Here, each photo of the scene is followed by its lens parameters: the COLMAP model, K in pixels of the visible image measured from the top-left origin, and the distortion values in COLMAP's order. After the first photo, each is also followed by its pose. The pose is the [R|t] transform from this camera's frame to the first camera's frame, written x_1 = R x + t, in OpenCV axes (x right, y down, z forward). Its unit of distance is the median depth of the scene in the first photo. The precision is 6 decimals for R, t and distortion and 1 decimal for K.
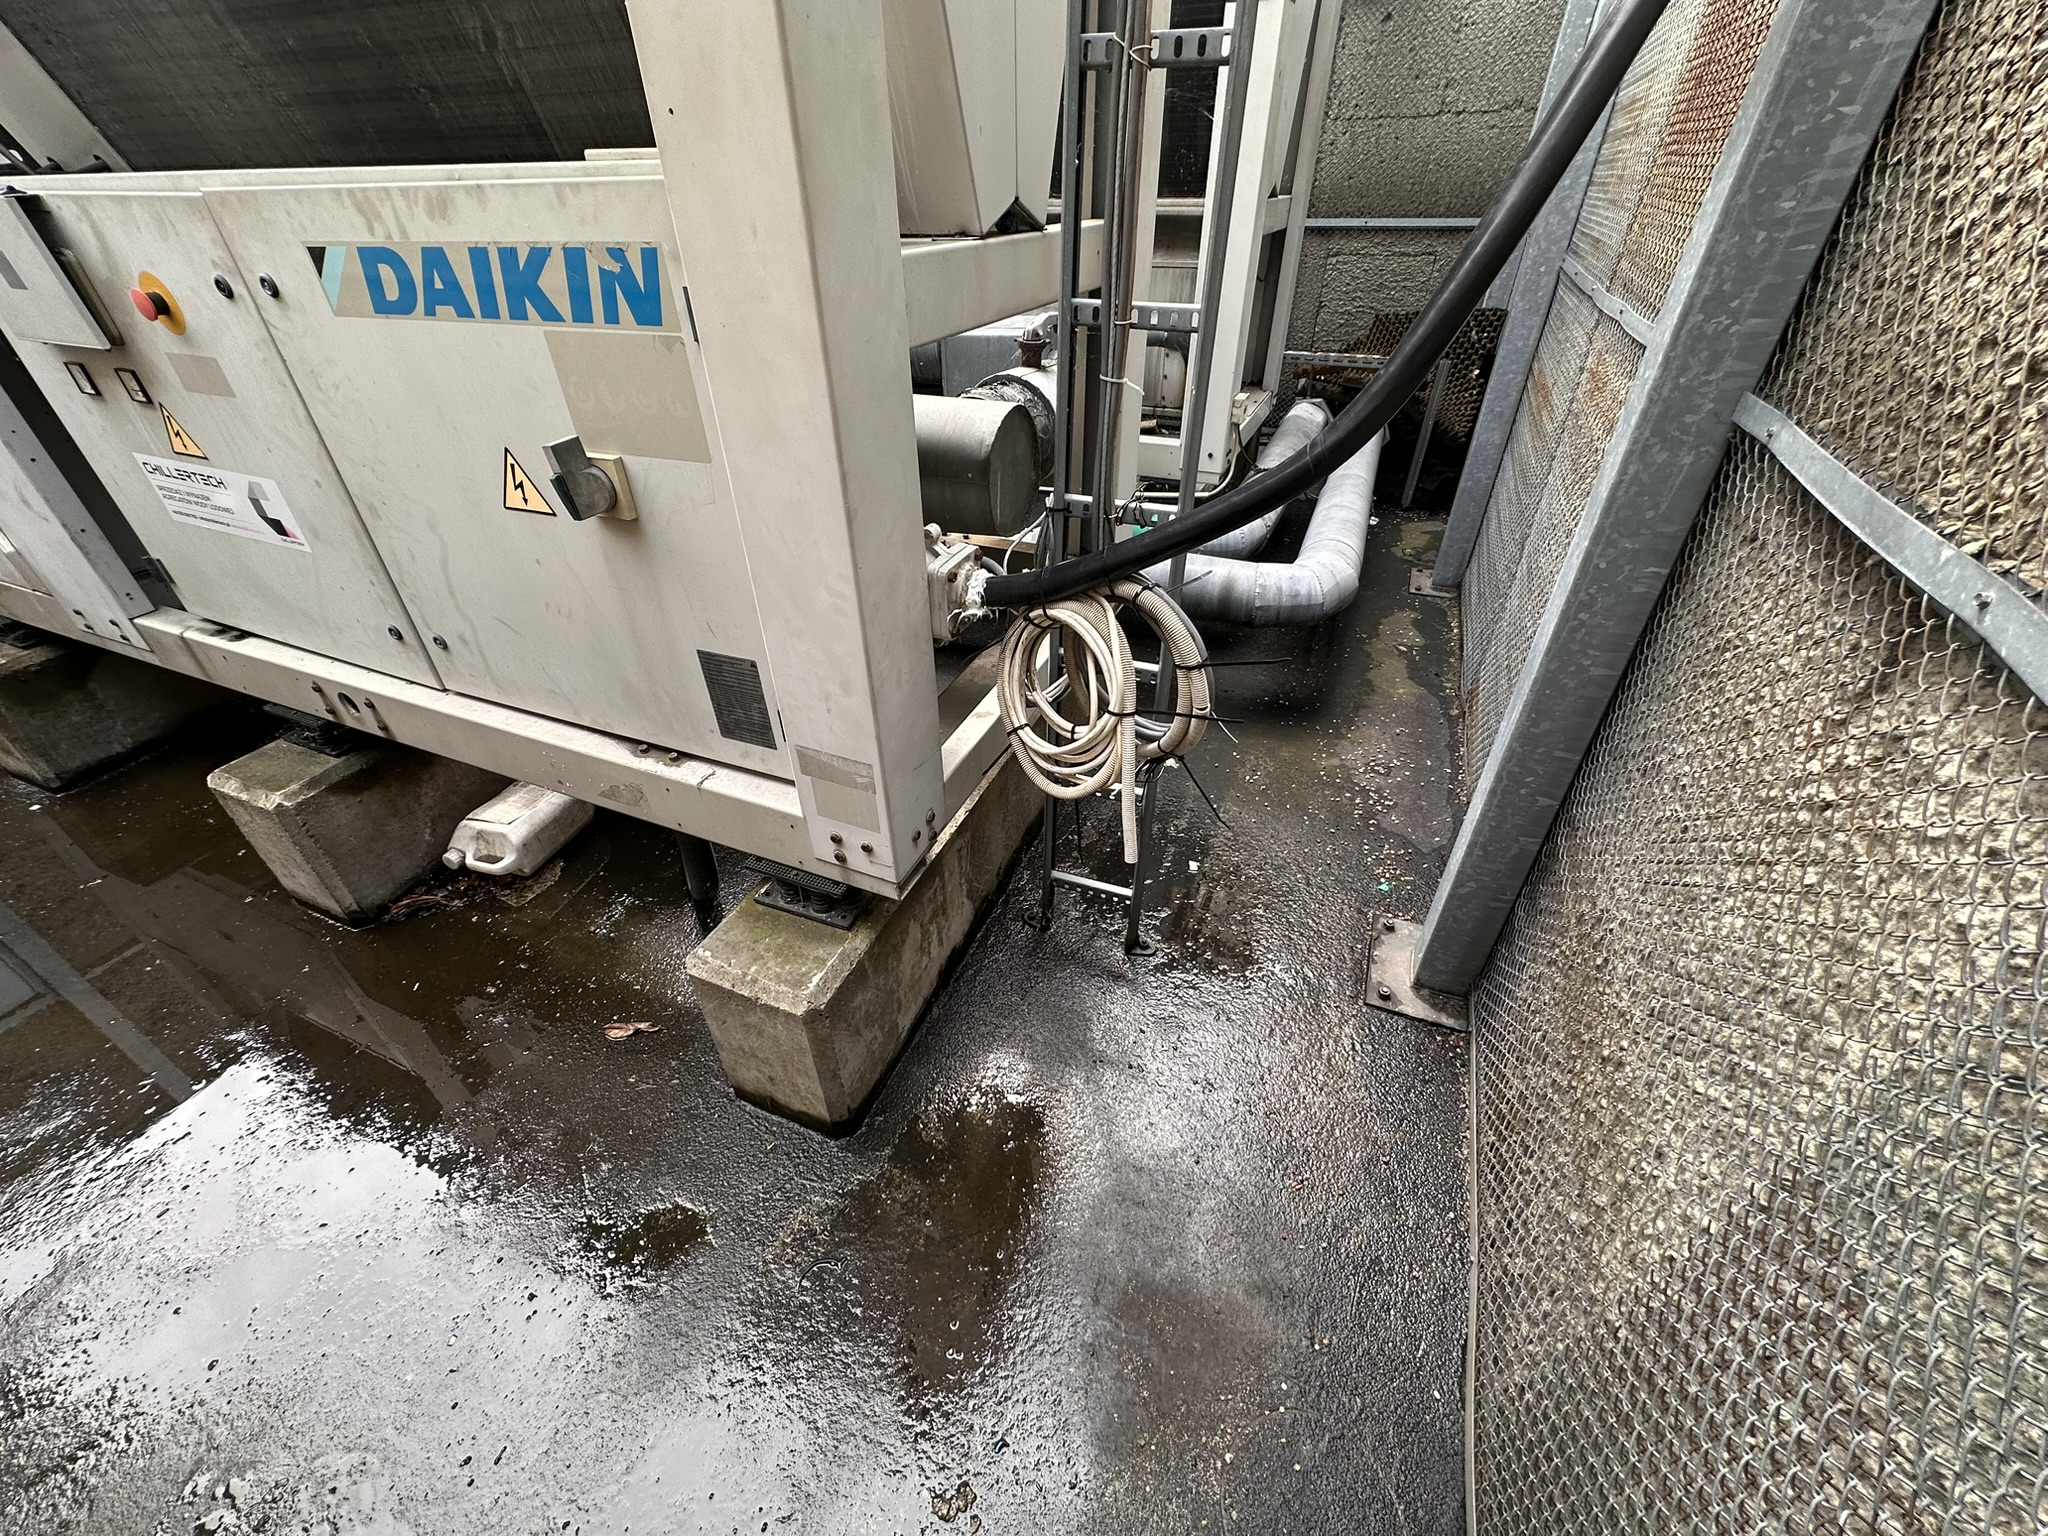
lens RADIAL K [[811.5, 0, 1021.7], [0, 811.5, 768.0], [0, 0, 1]] dist [-0.001756, 0.000121]
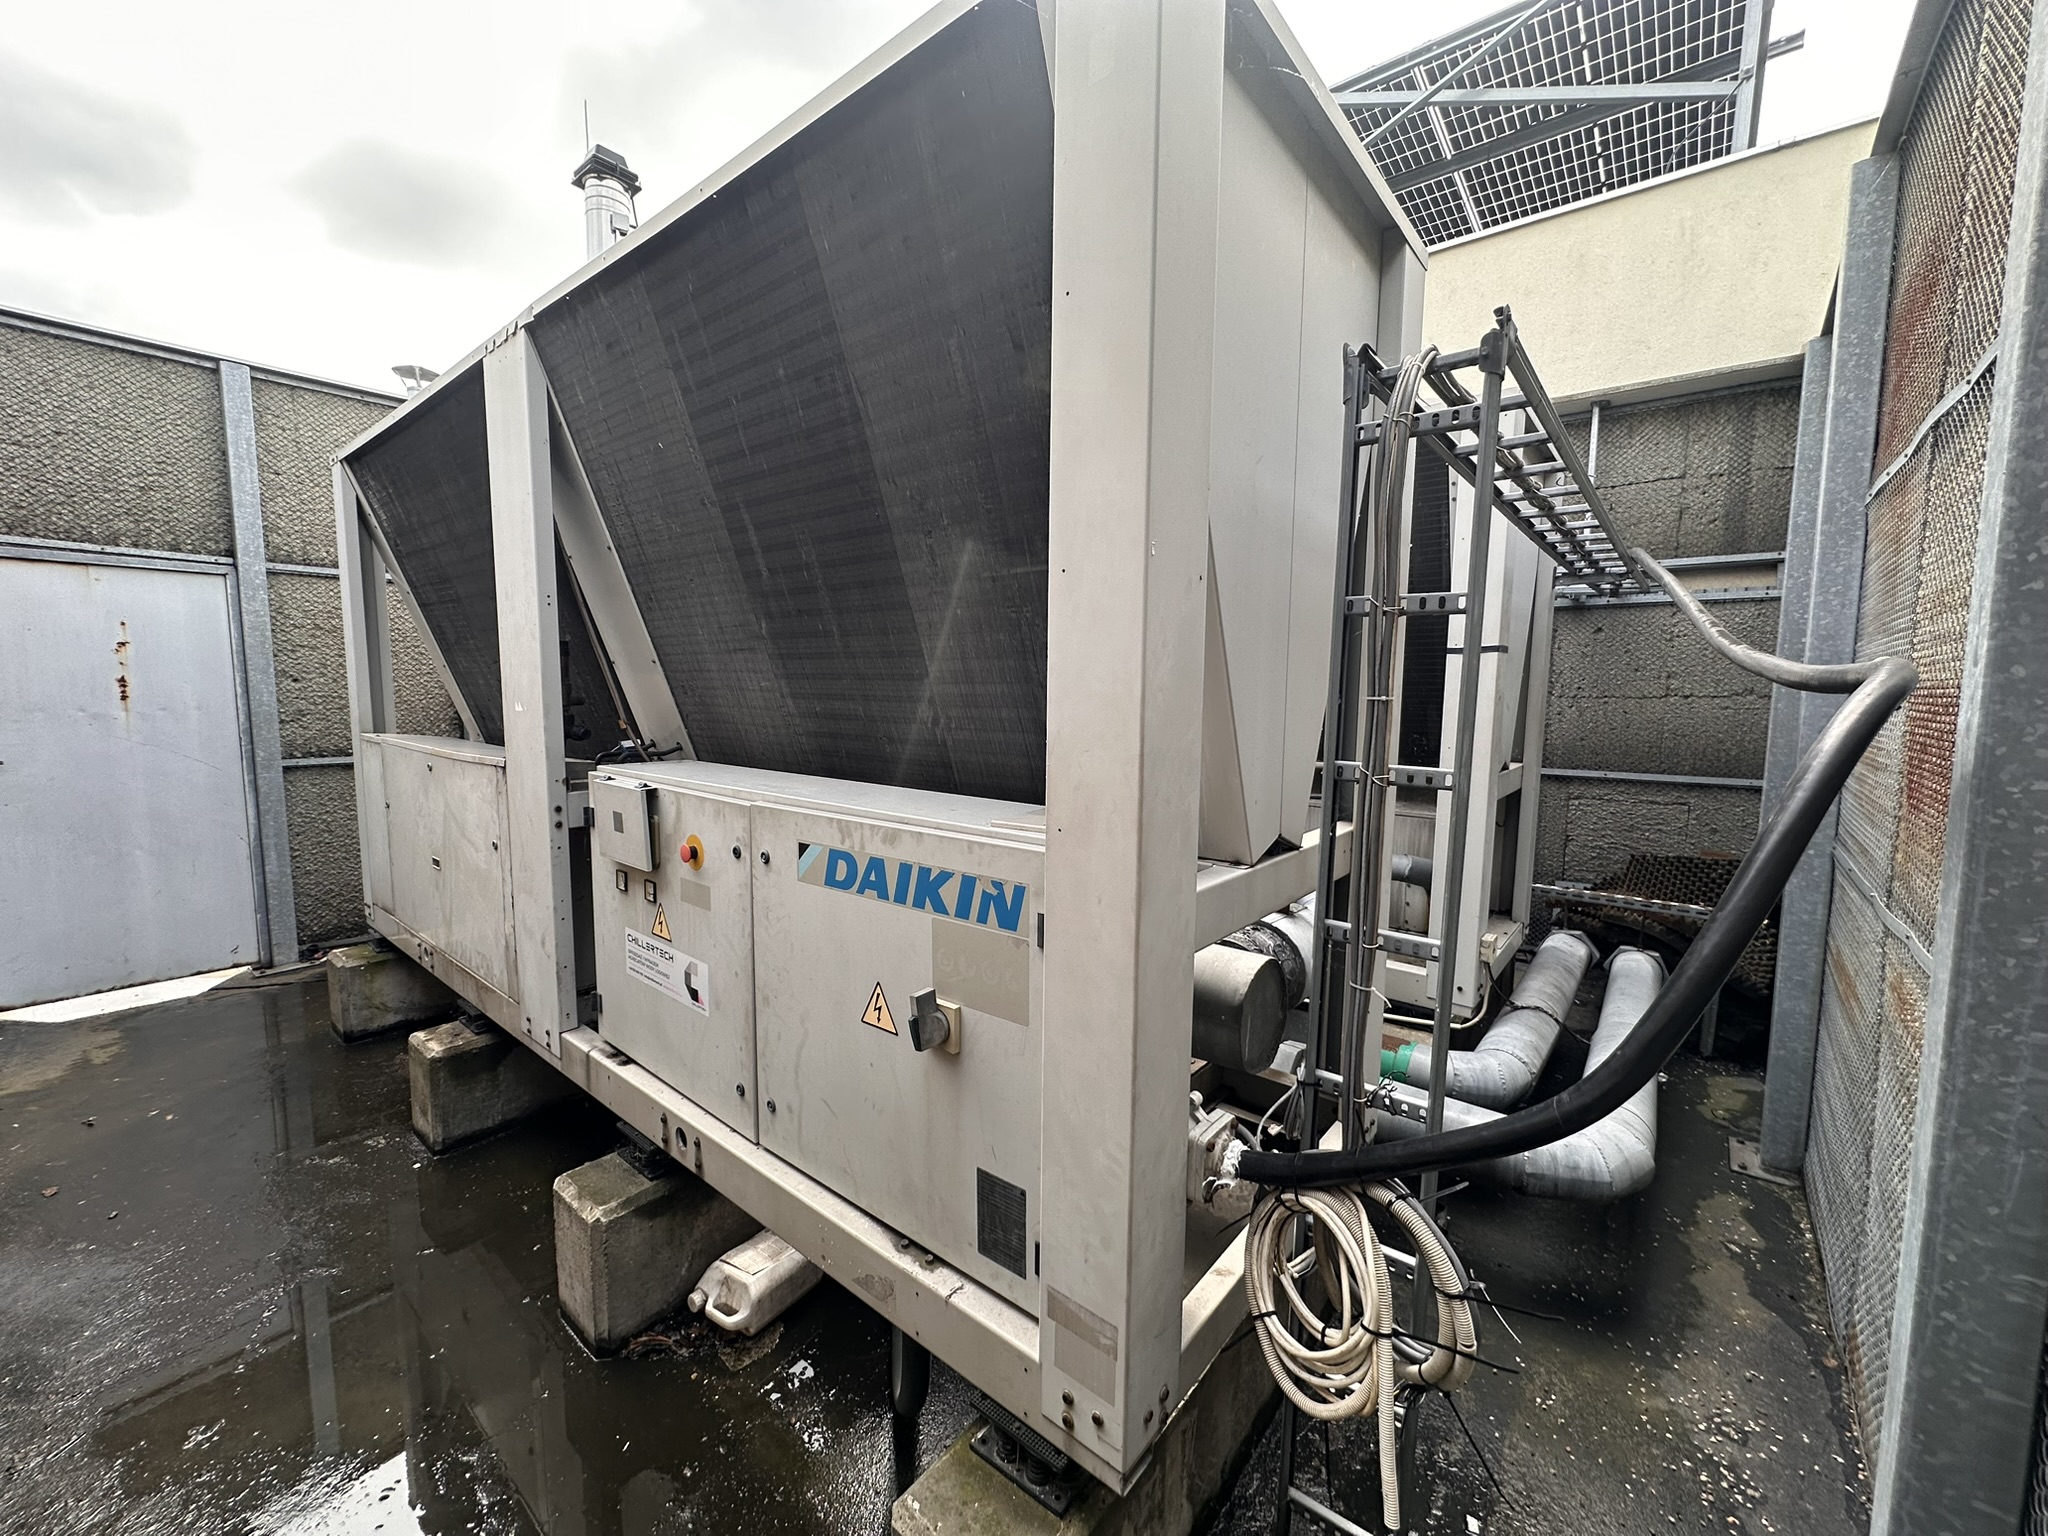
lens RADIAL K [[811.5, 0, 1021.7], [0, 811.5, 768.0], [0, 0, 1]] dist [-0.001756, 0.000121]
pose [[0.957835, 0.047369, -0.283387, -0.035898], [-0.184199, 0.858196, -0.479134, -0.083291], [0.220506, 0.511131, 0.830736, -0.214867]]
